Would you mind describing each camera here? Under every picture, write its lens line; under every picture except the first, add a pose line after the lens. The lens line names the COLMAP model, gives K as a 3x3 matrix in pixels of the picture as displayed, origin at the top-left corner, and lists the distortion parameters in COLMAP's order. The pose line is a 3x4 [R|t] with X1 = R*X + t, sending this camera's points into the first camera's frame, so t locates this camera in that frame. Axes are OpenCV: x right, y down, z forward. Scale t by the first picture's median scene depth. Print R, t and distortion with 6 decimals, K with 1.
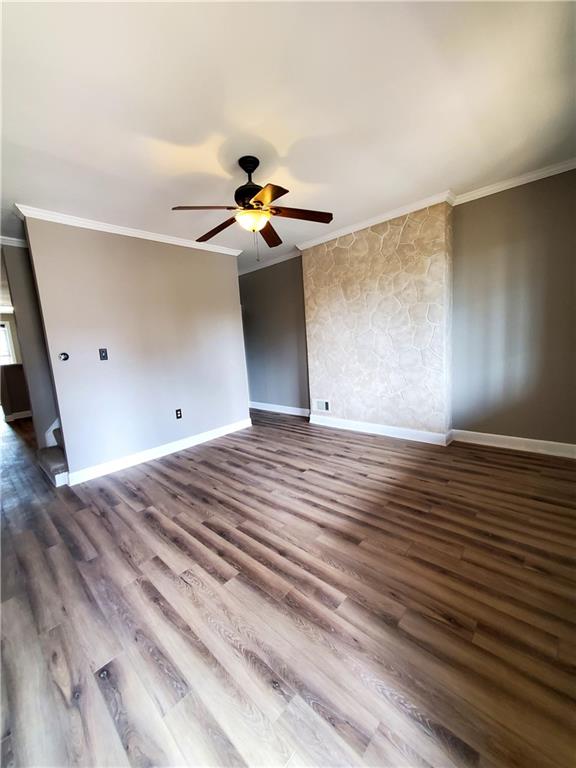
lens RADIAL K [[300.1, 0, 284.2], [0, 300.1, 381.1], [0, 0, 1]] dist [0.001076, 0.000142]
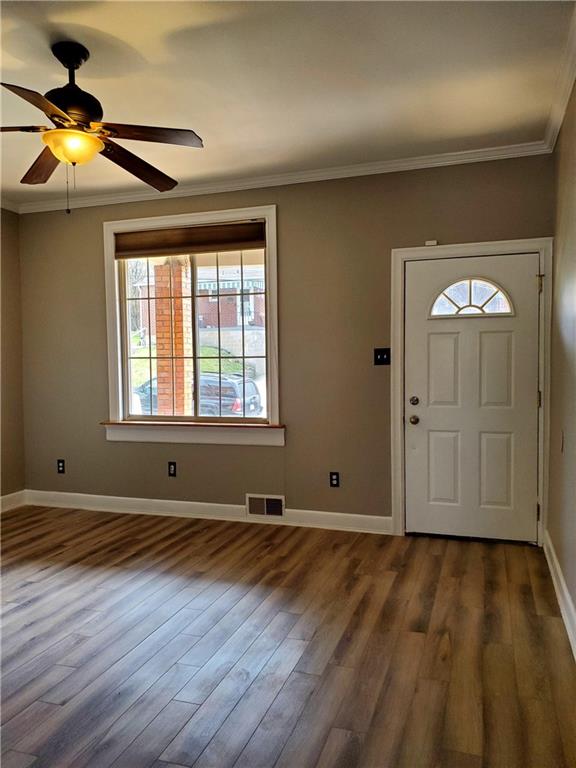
lens RADIAL K [[596.7, 0, 288.0], [0, 596.7, 384.0], [0, 0, 1]] dist [0.030957, -0.002671]
pose [[-0.412887, 0.038226, 0.909980, -1.677246], [0.158377, 0.986910, 0.030403, -0.061933], [-0.896906, 0.156673, -0.413536, 1.508937]]
